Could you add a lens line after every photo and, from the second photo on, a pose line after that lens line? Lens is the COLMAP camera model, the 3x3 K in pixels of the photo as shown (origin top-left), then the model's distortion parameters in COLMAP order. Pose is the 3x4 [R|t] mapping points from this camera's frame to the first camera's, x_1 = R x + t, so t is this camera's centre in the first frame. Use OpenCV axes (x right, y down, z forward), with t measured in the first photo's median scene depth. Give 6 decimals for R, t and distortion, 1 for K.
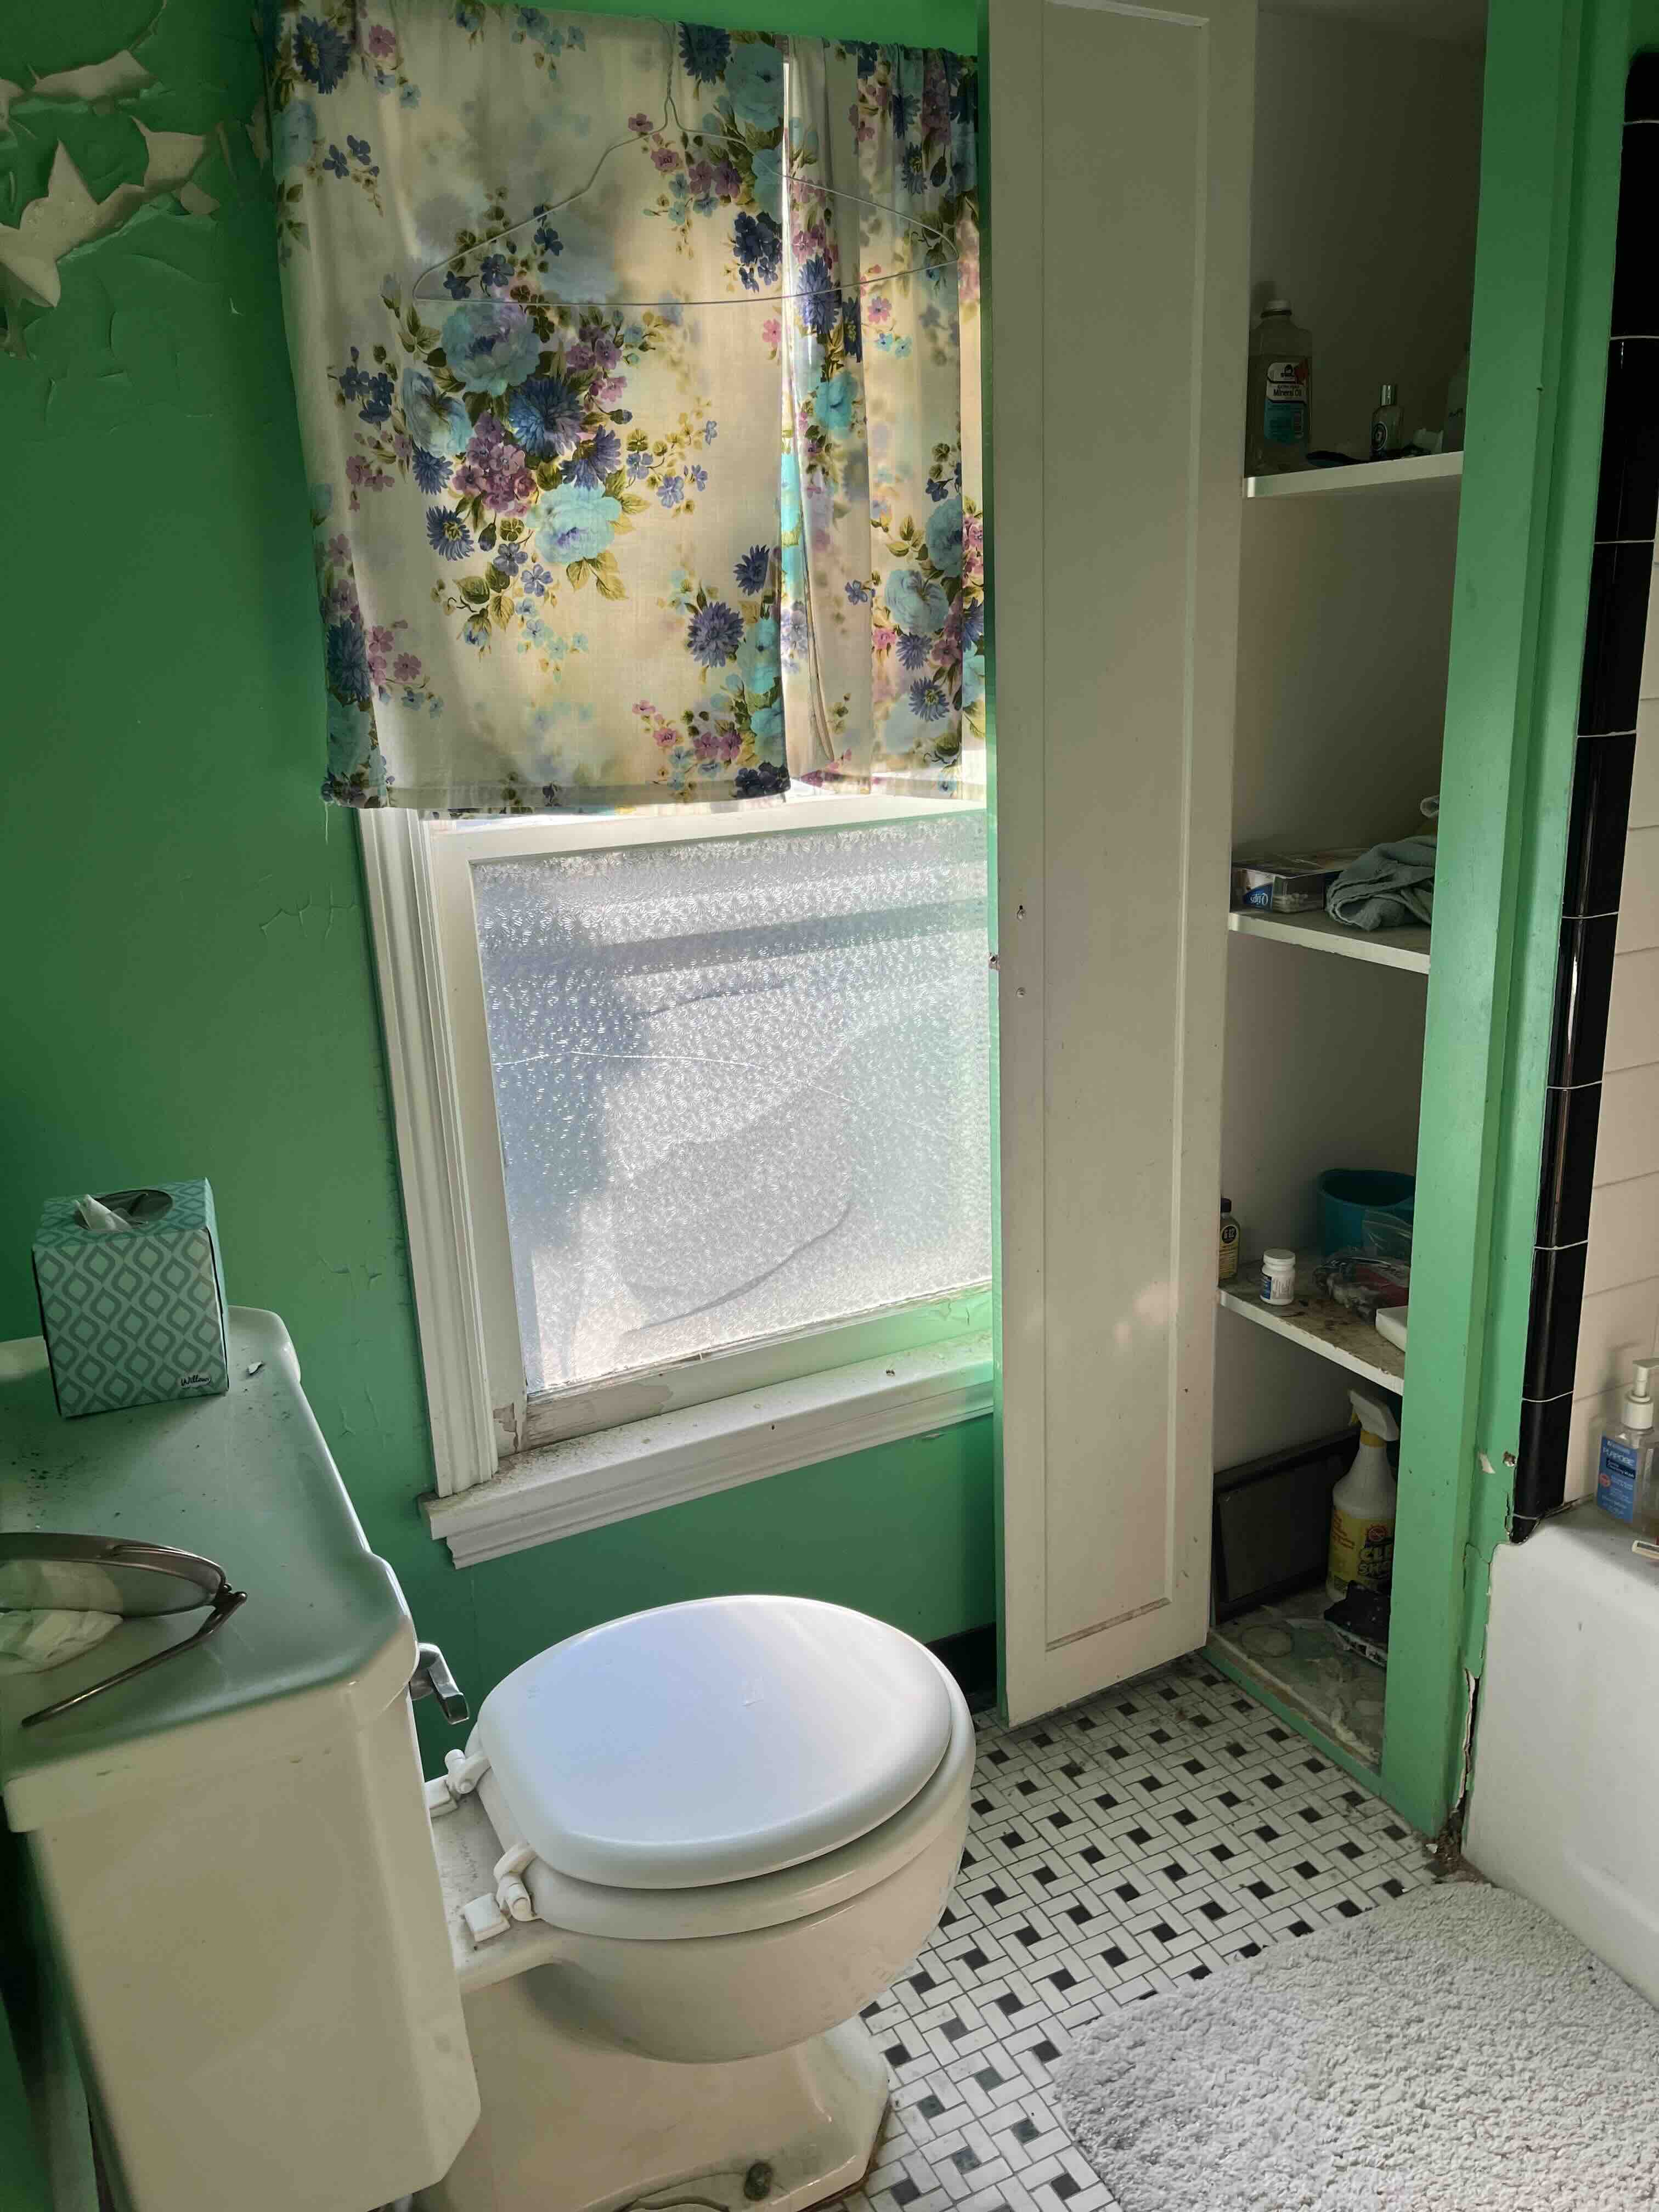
lens RADIAL K [[1671.0, 0, 829.5], [0, 1671.0, 1106.0], [0, 0, 1]] dist [0.068233, -0.101699]
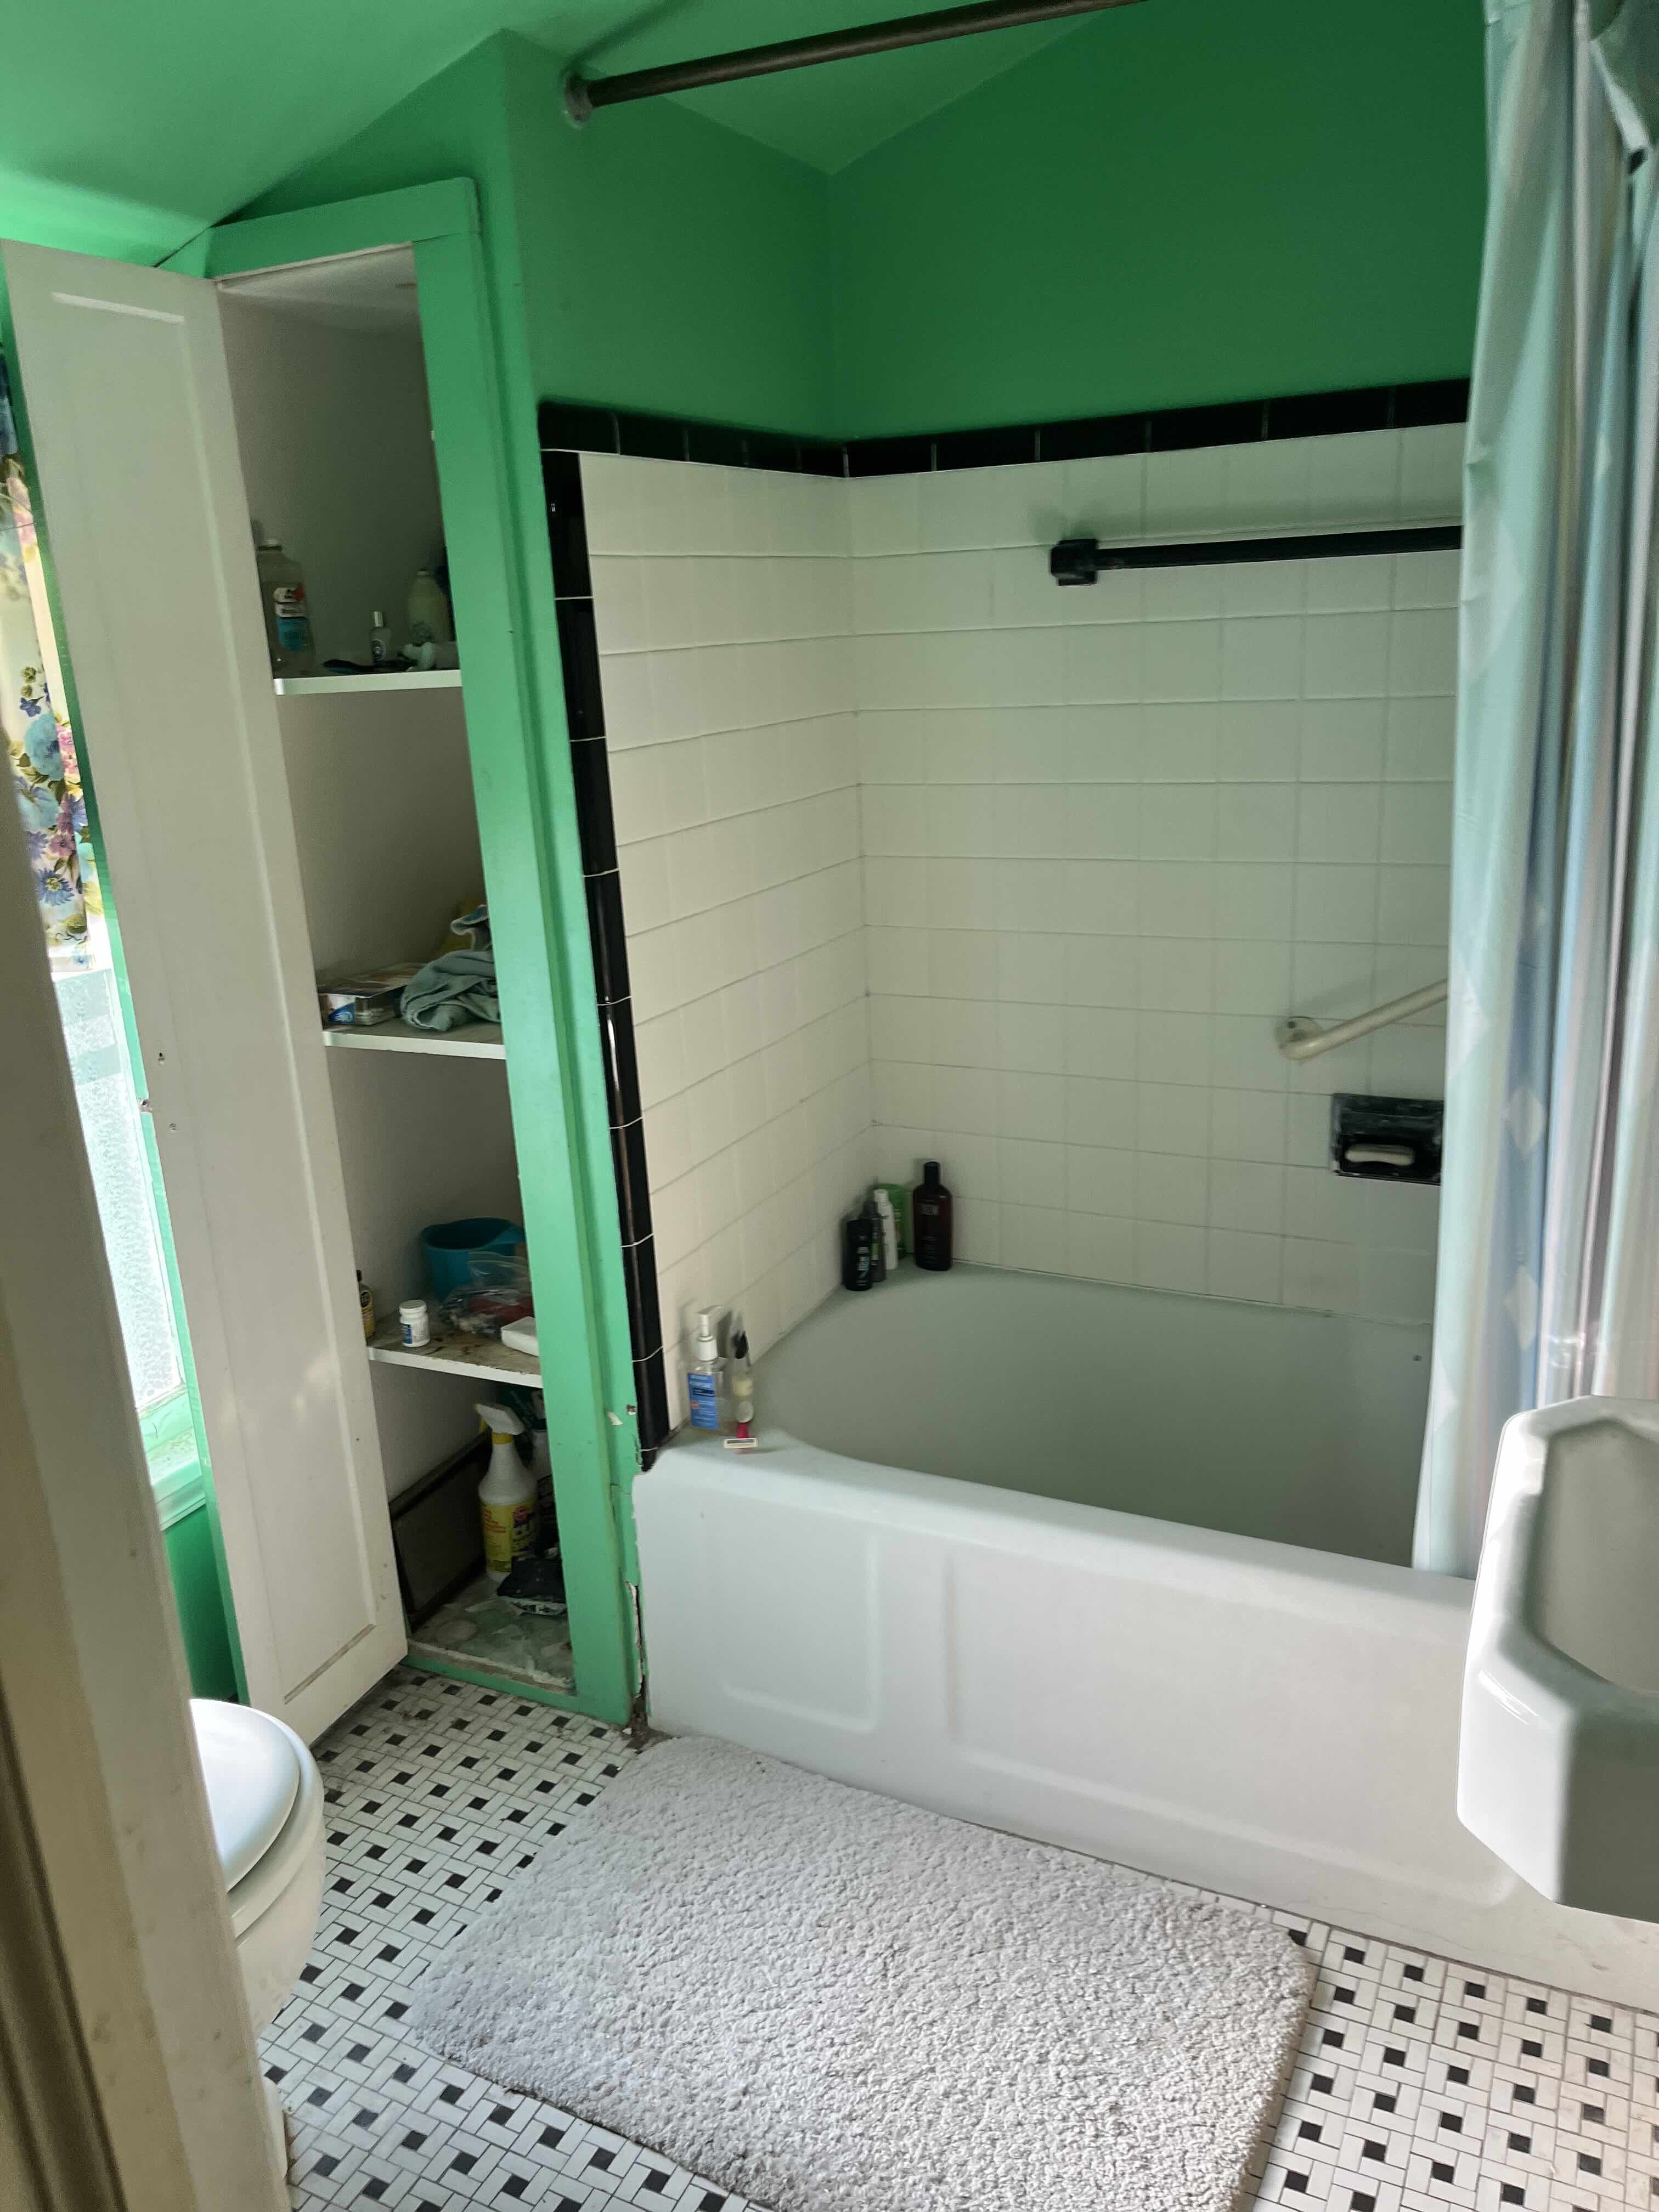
lens RADIAL K [[1703.6, 0, 769.5], [0, 1703.6, 1064.9], [0, 0, 1]] dist [0.068231, -0.104122]
pose [[0.809920, -0.157588, 0.564974, -0.211357], [0.195558, 0.980668, -0.006806, -0.023987], [-0.552980, 0.115997, 0.825080, -0.187298]]
